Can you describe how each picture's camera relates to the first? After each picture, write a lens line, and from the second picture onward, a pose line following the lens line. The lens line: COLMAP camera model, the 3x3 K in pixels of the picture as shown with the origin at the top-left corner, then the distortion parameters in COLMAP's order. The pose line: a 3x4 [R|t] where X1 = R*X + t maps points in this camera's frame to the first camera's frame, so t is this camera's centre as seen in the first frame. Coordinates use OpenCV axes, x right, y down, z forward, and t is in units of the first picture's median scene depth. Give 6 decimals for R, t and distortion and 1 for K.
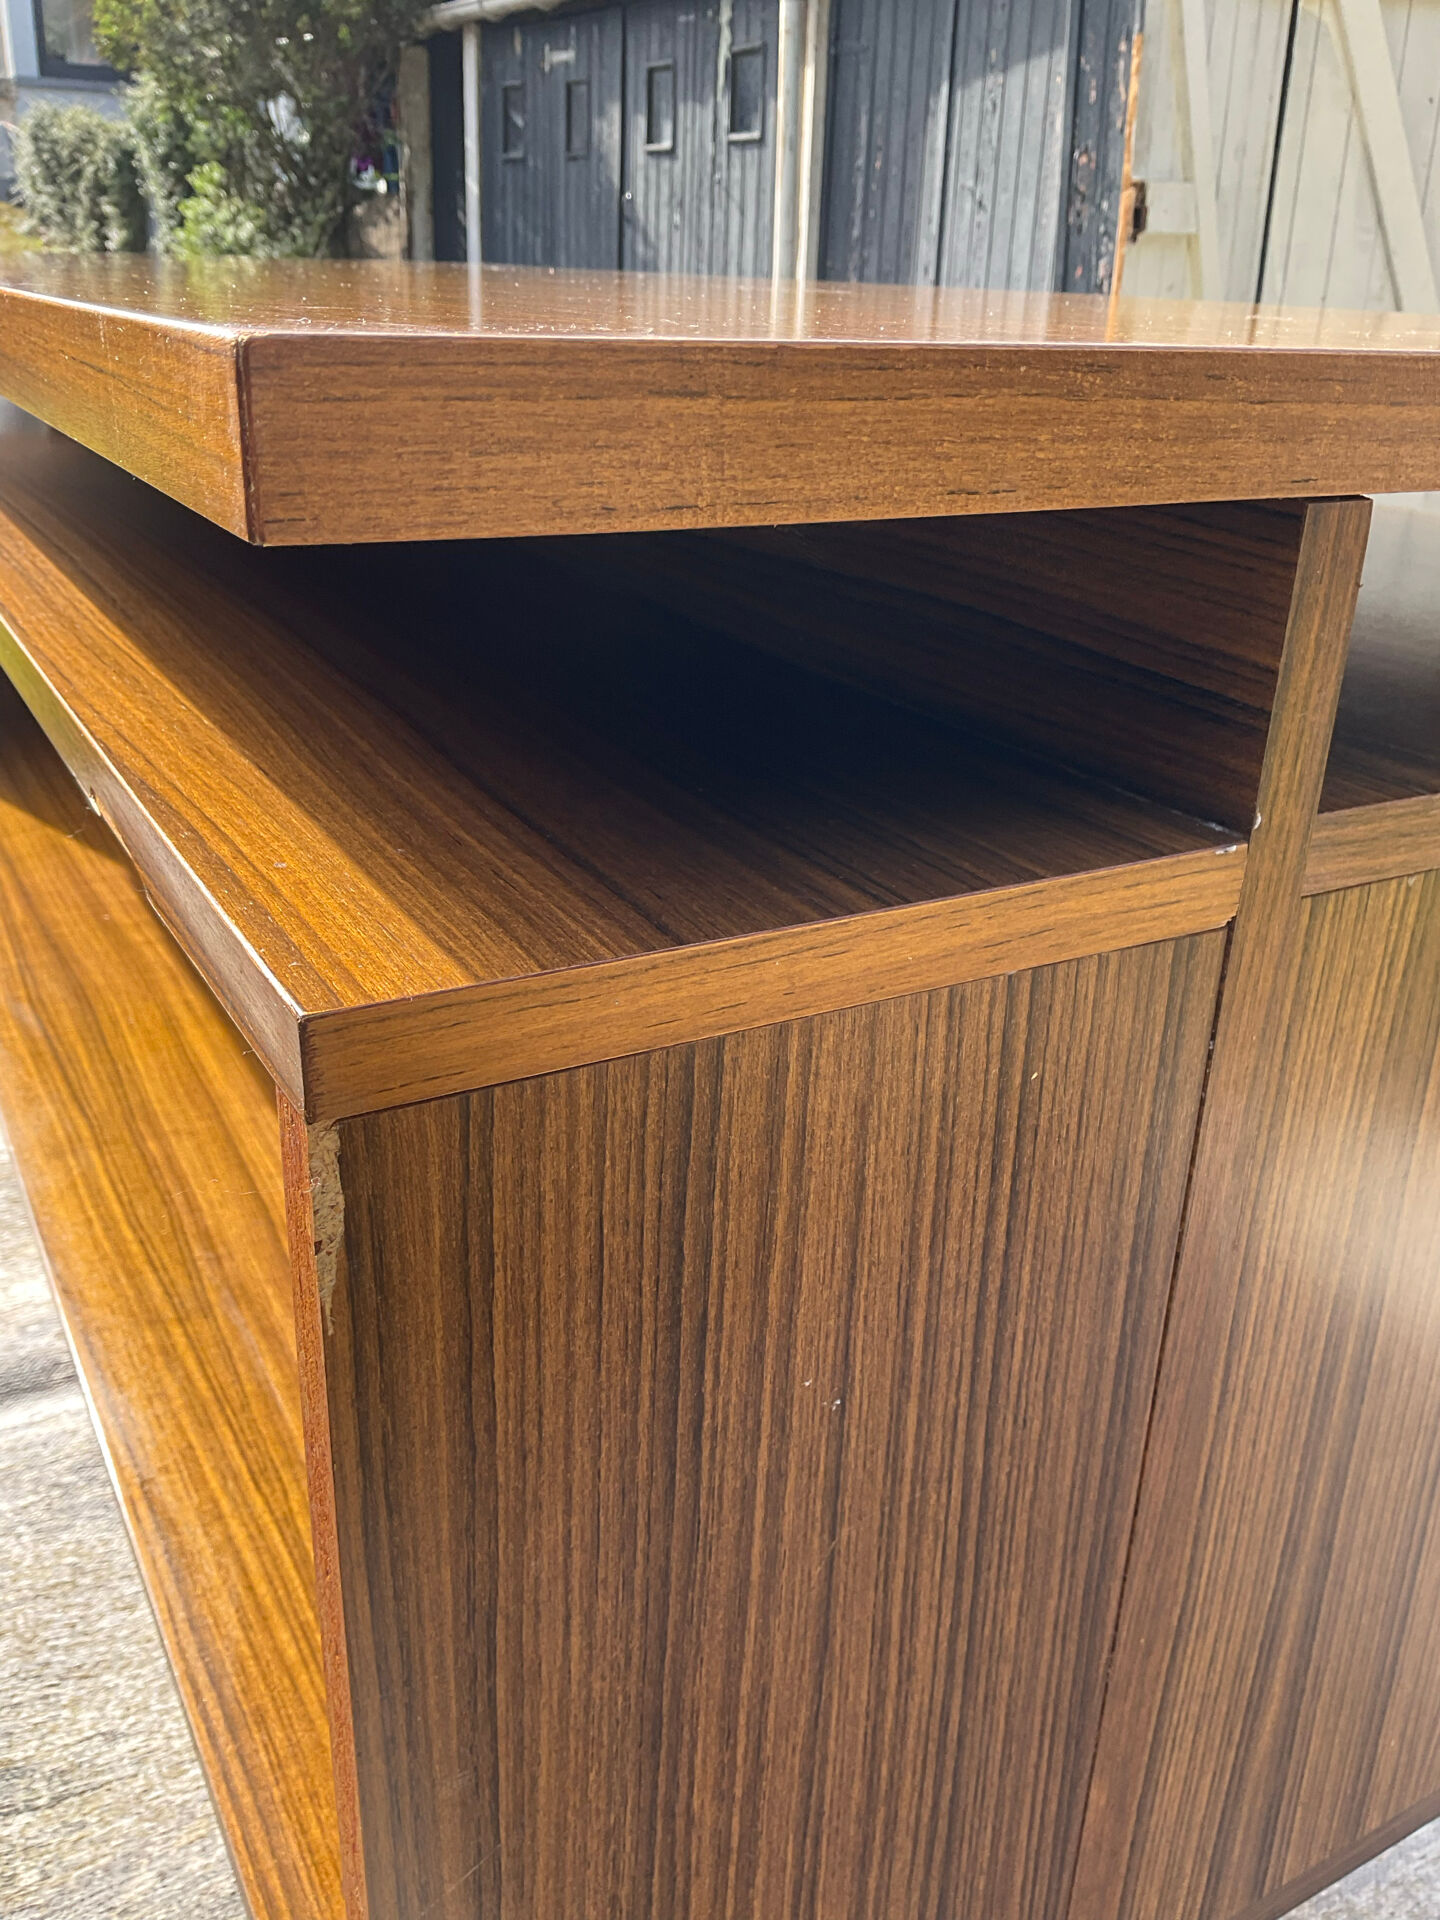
lens RADIAL K [[1607.0, 0, 705.1], [0, 1607.0, 950.3], [0, 0, 1]] dist [0.056447, -0.107336]
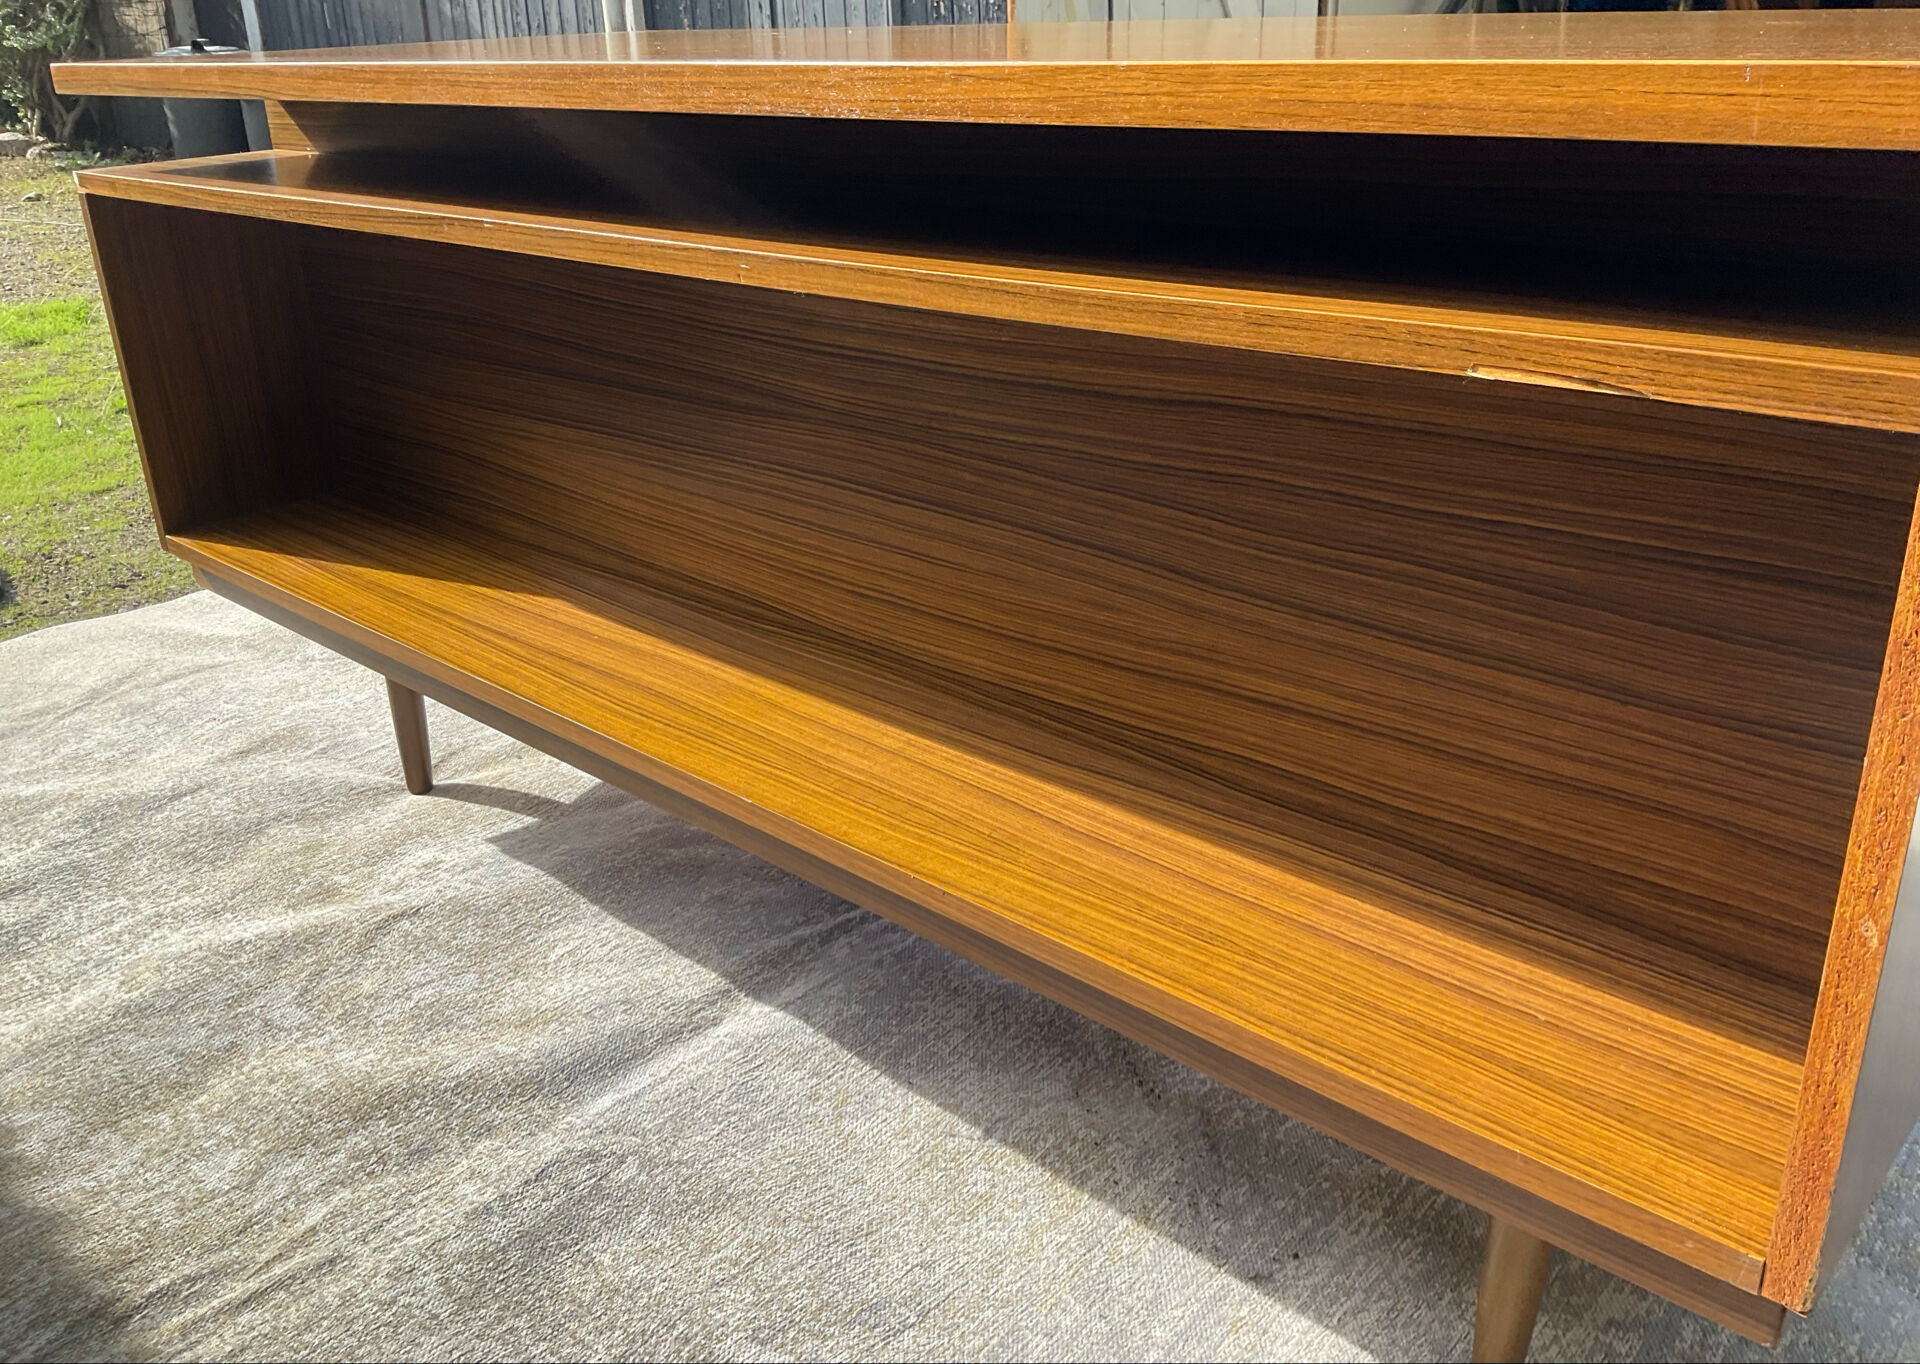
lens RADIAL K [[1601.7, 0, 936.0], [0, 1601.7, 648.1], [0, 0, 1]] dist [0.042735, -0.065267]
pose [[0.948491, -0.172869, 0.265482, -1.303144], [0.178225, 0.983982, 0.003974, 0.074262], [-0.261916, 0.043547, 0.964108, -0.370655]]
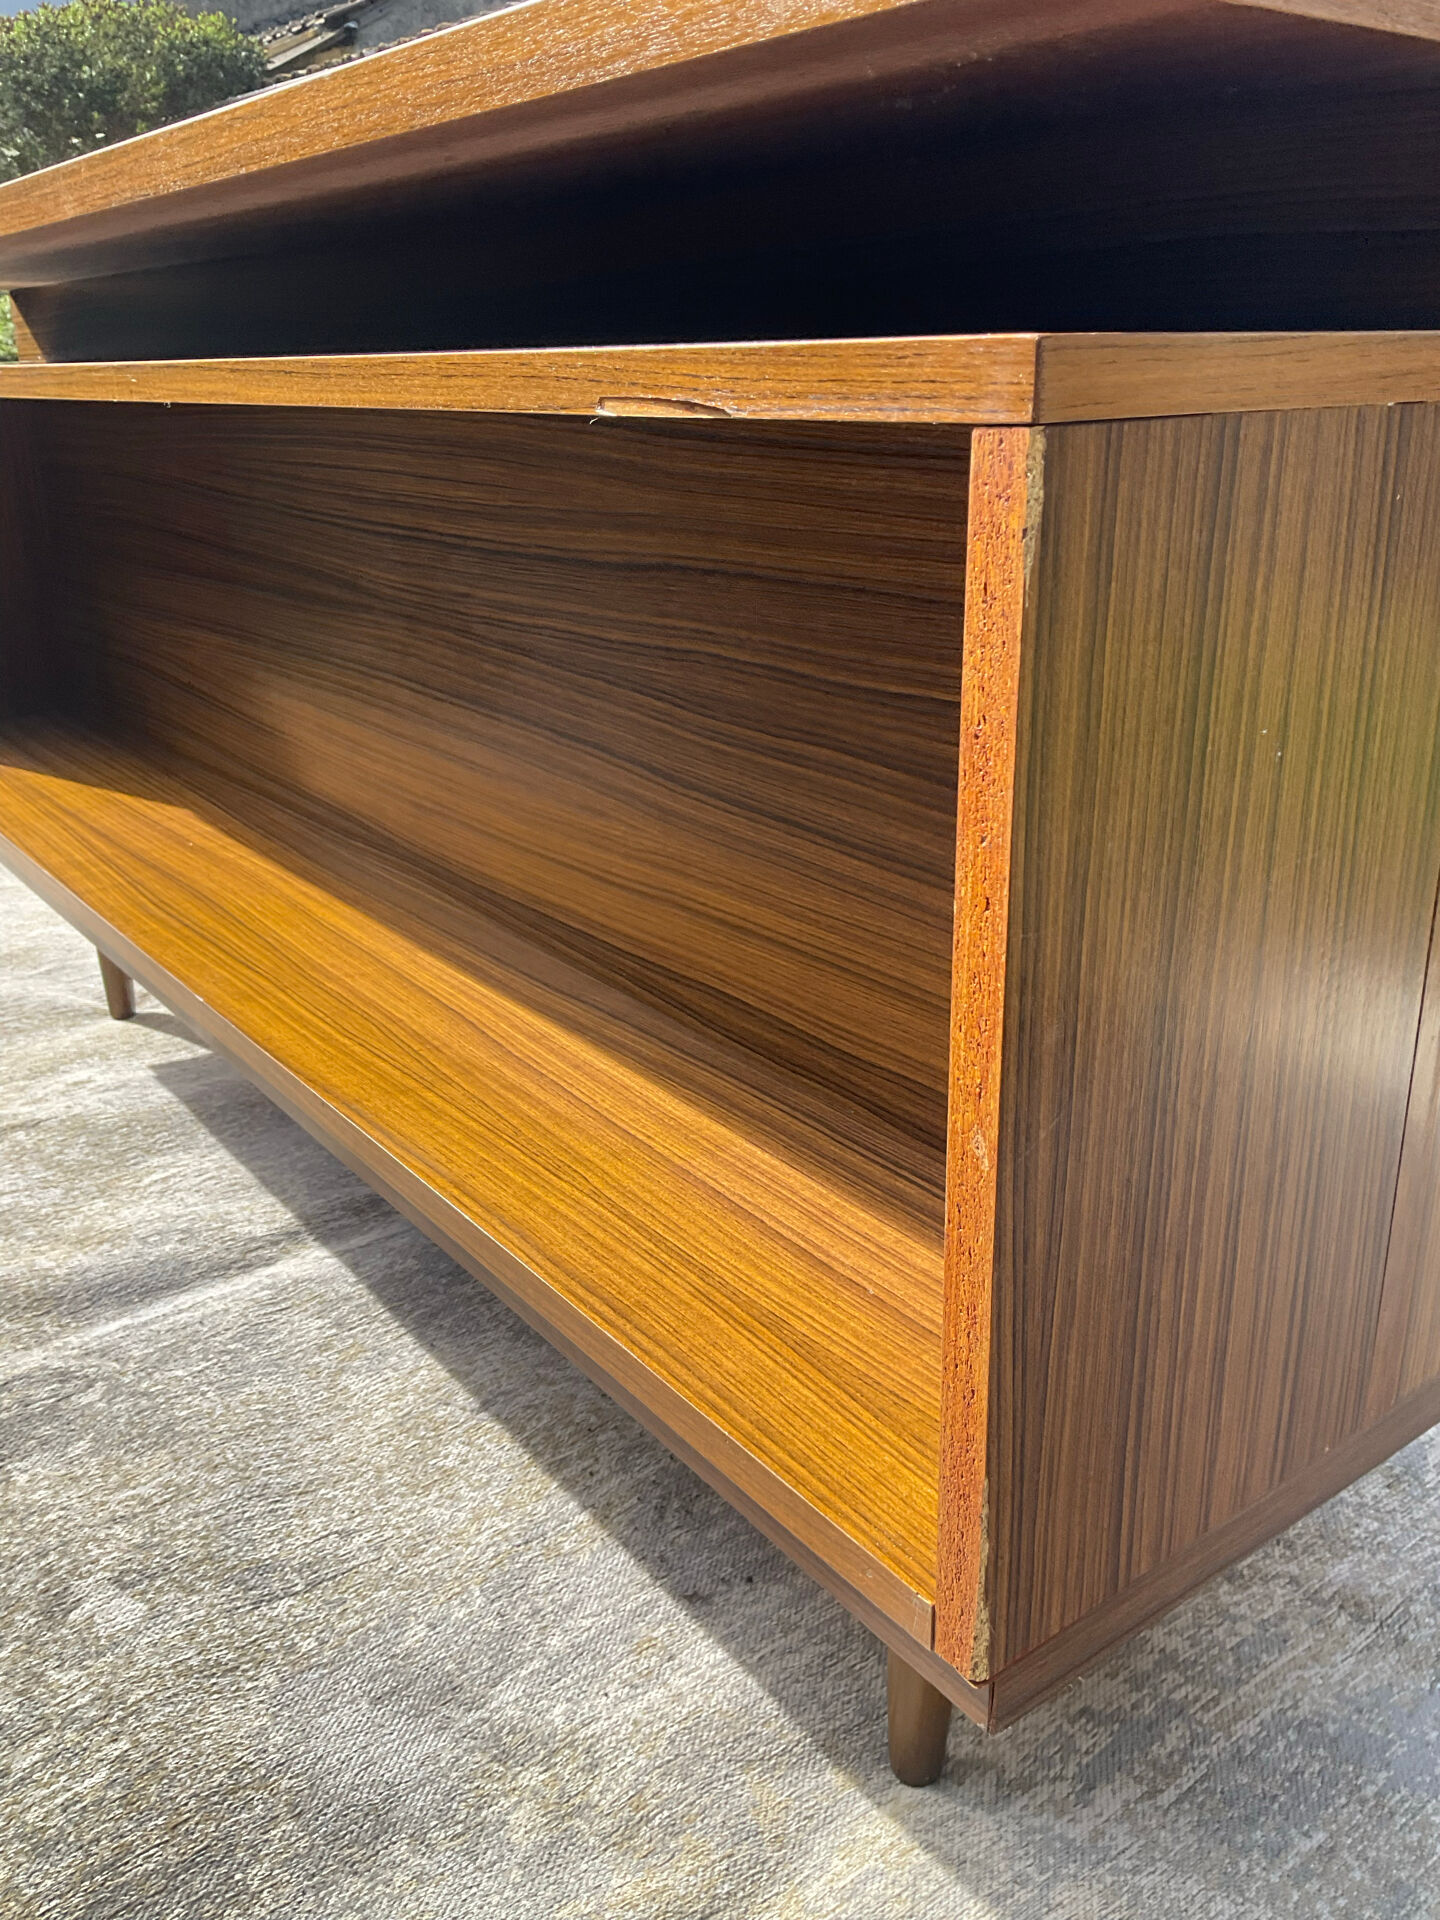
lens RADIAL K [[1607.0, 0, 711.3], [0, 1607.0, 962.1], [0, 0, 1]] dist [0.056447, -0.107336]
pose [[0.990174, -0.091271, 0.105946, -0.450320], [0.095645, 0.994730, -0.036949, 0.378022], [-0.102015, 0.046719, 0.993685, -0.231610]]
